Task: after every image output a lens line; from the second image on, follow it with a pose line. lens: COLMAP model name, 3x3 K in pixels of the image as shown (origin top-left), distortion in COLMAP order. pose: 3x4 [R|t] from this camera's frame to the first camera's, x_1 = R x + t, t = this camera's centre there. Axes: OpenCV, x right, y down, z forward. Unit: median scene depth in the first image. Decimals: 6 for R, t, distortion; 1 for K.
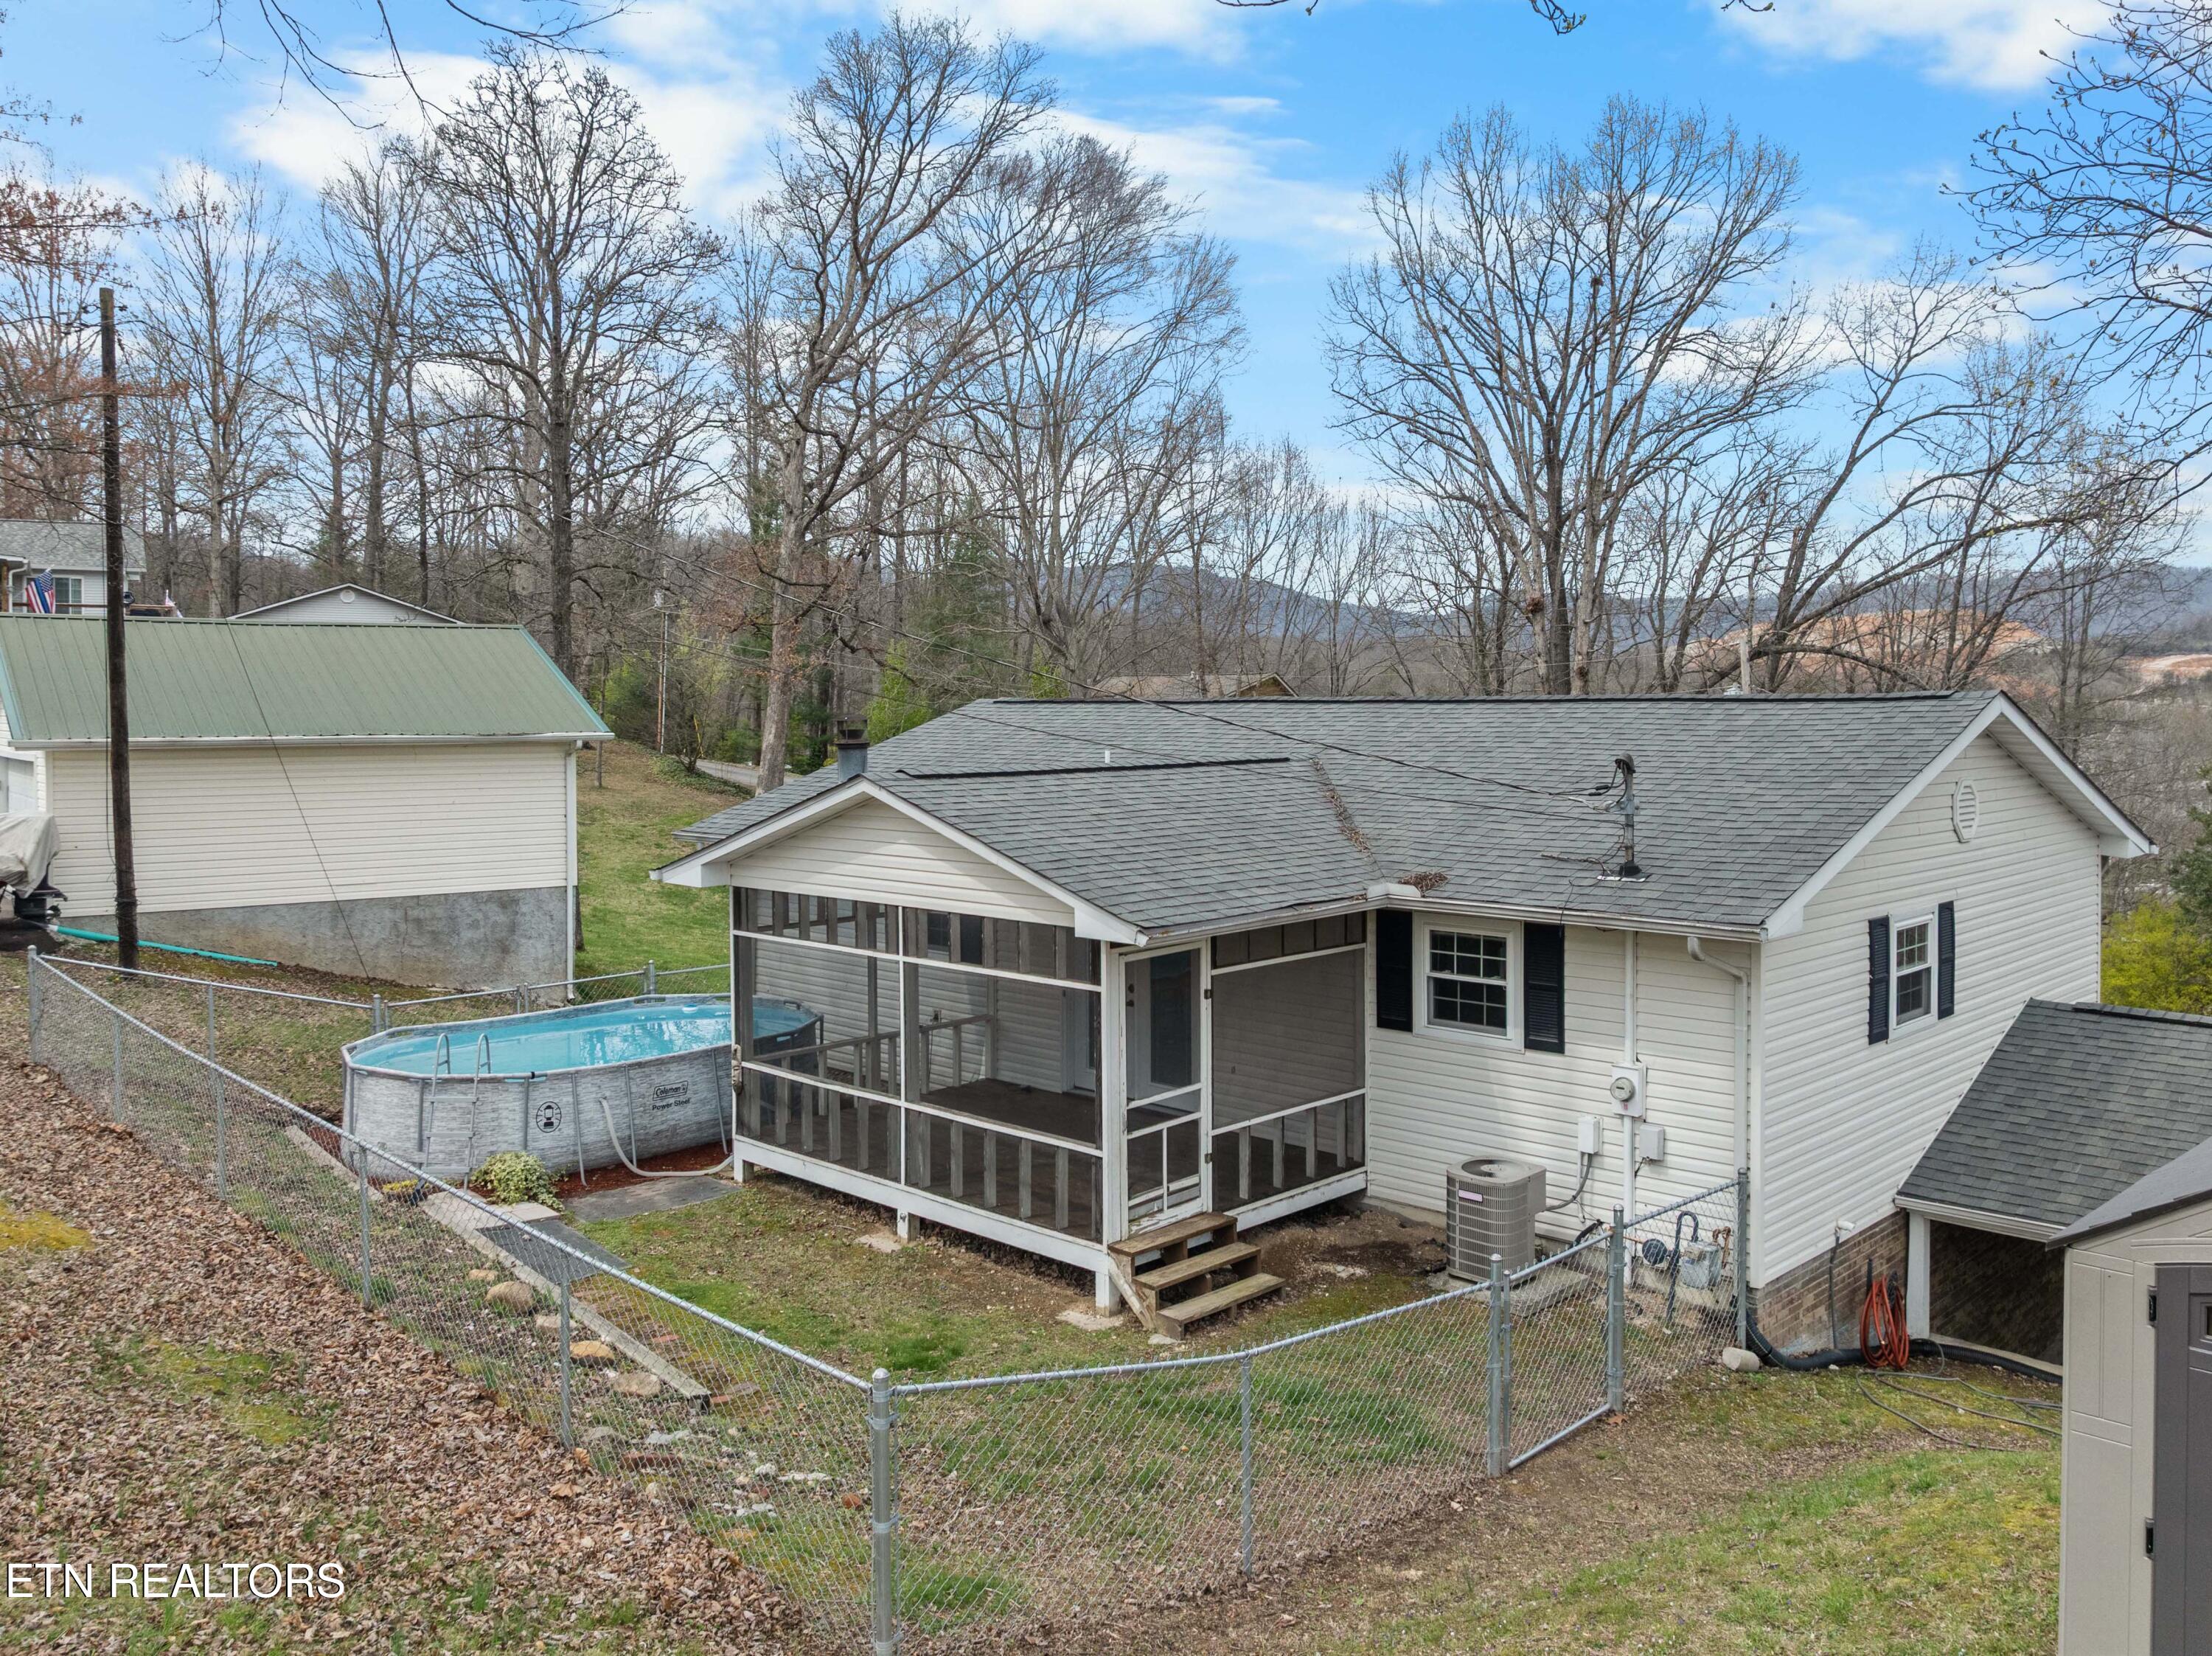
lens RADIAL K [[1777.0, 0, 1136.2], [0, 1777.0, 722.7], [0, 0, 1]] dist [-0.028863, -0.011531]
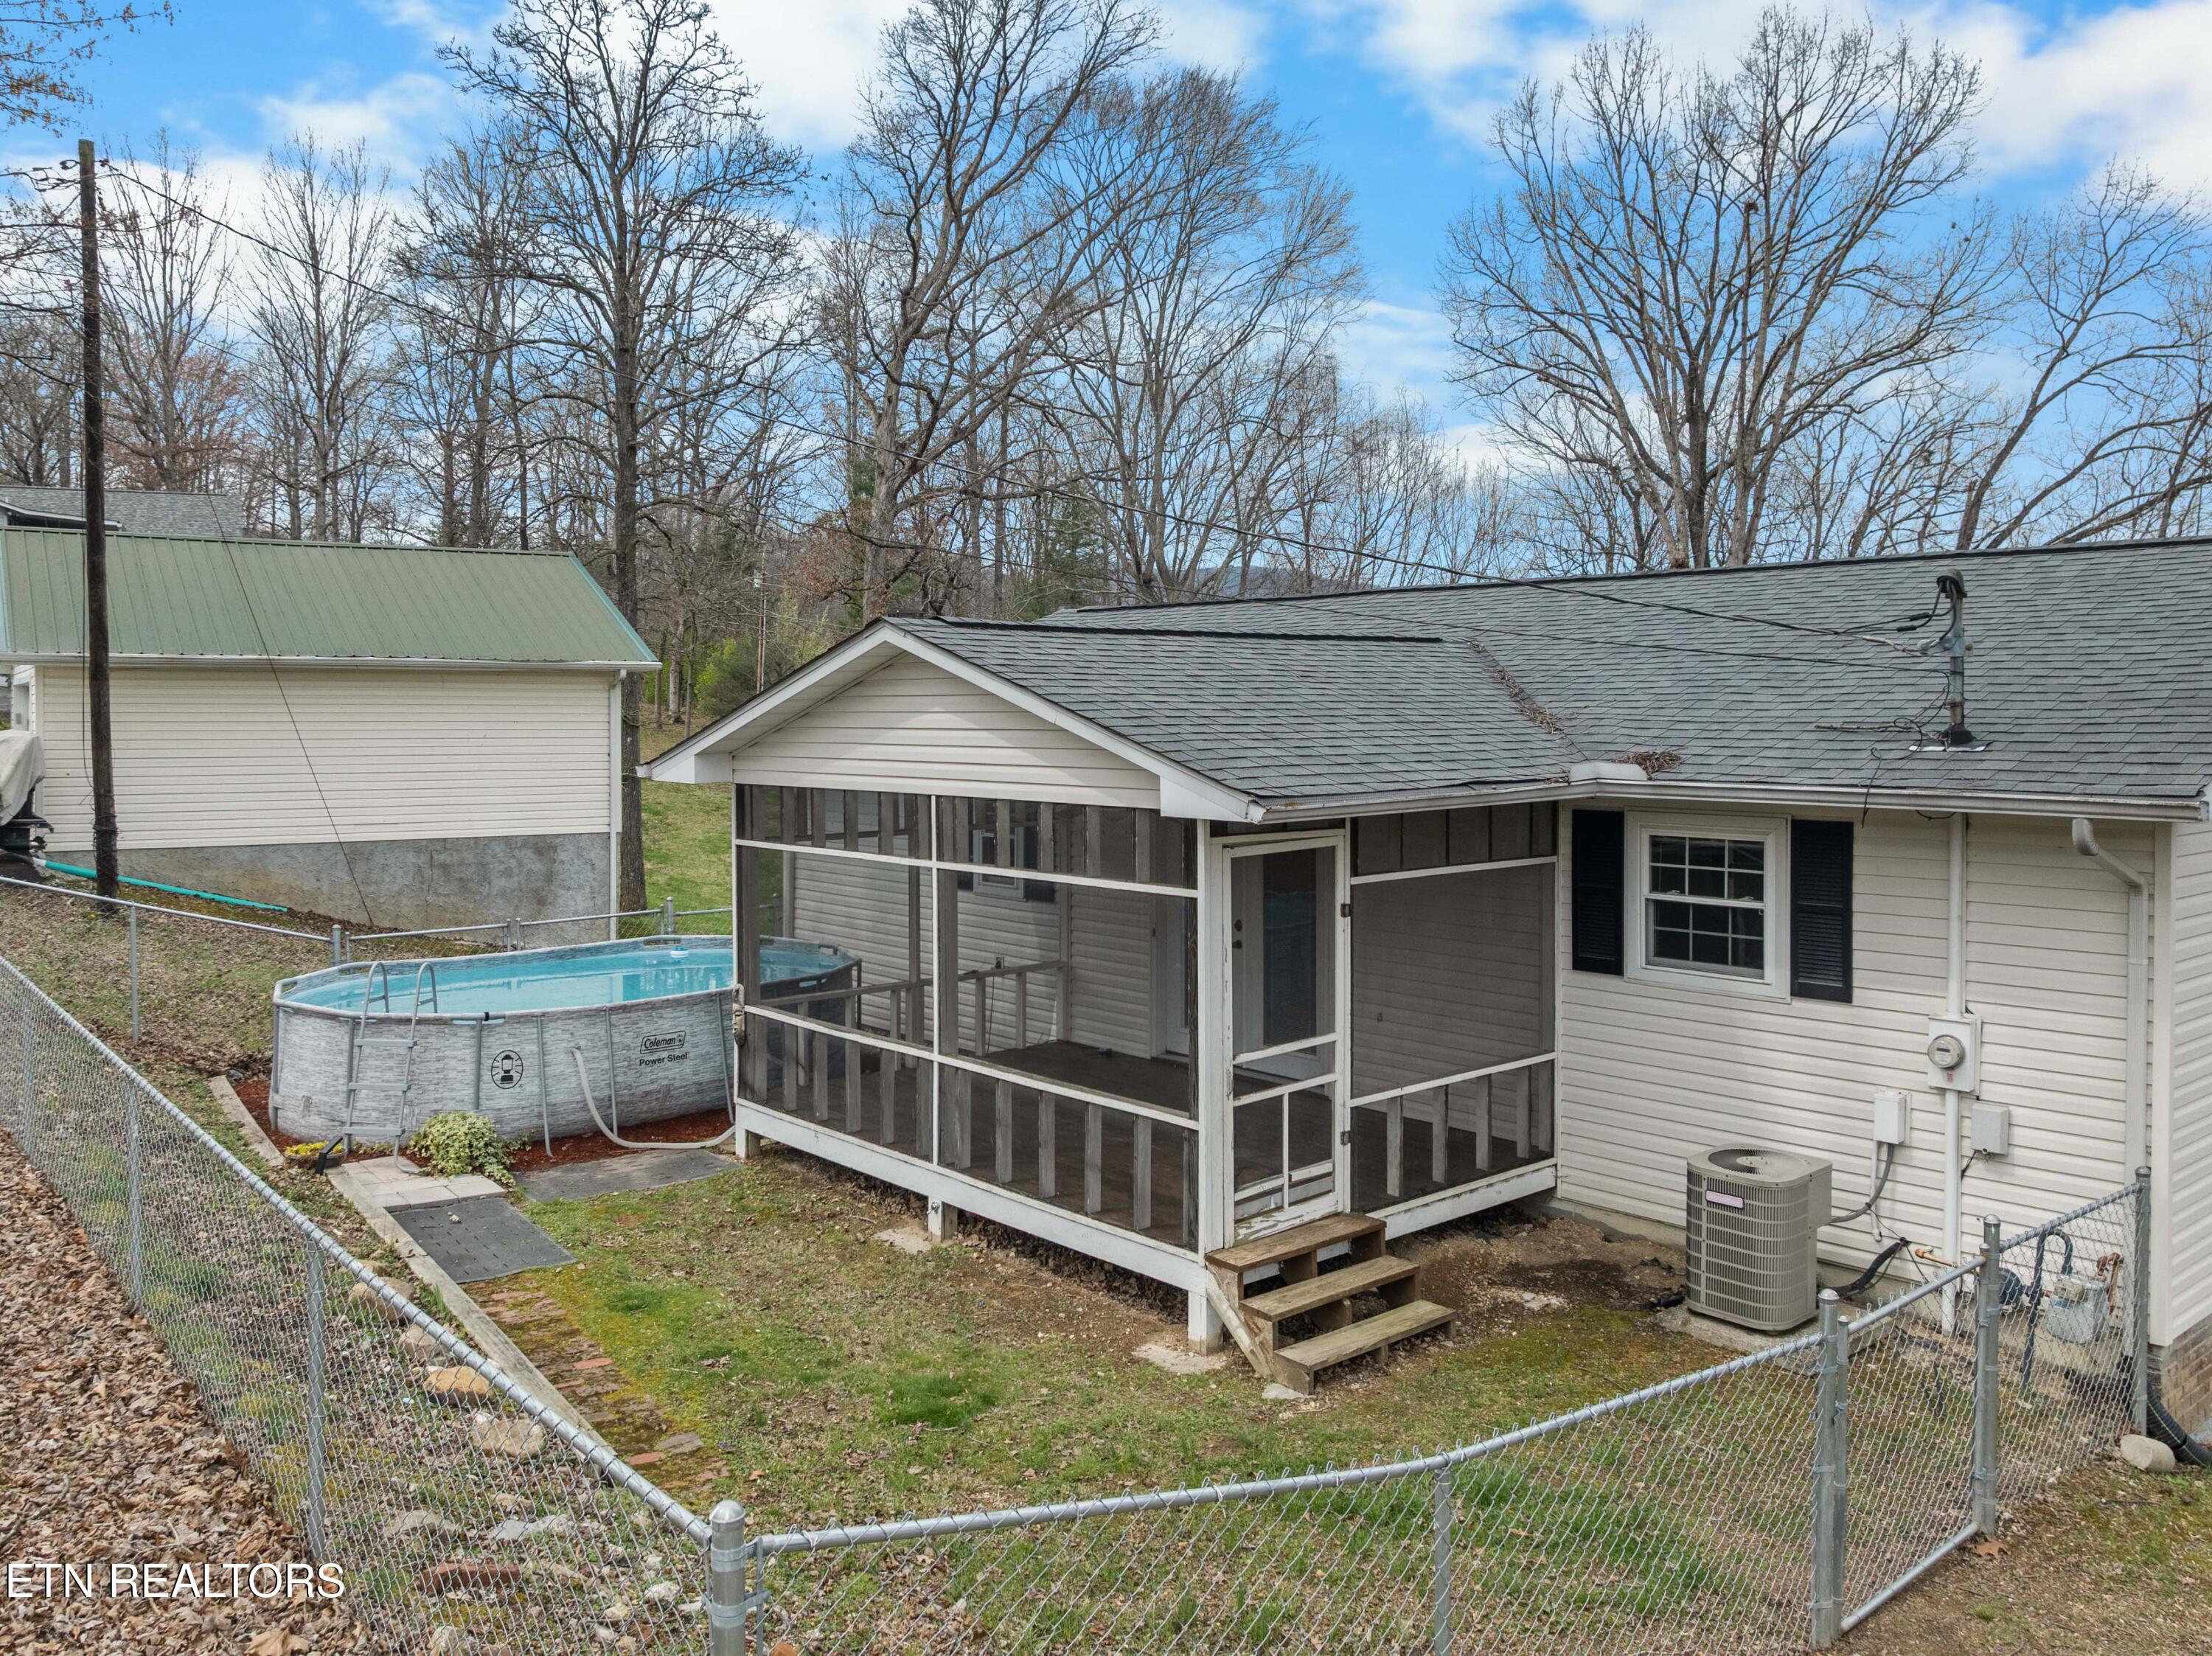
lens RADIAL K [[1762.8, 0, 1070.2], [0, 1762.8, 713.1], [0, 0, 1]] dist [-0.030764, -0.006218]
pose [[0.995284, 0.003895, -0.096927, -0.002143], [-0.004648, 0.999961, -0.007542, 0.072195], [0.096894, 0.007957, 0.995263, 0.252791]]
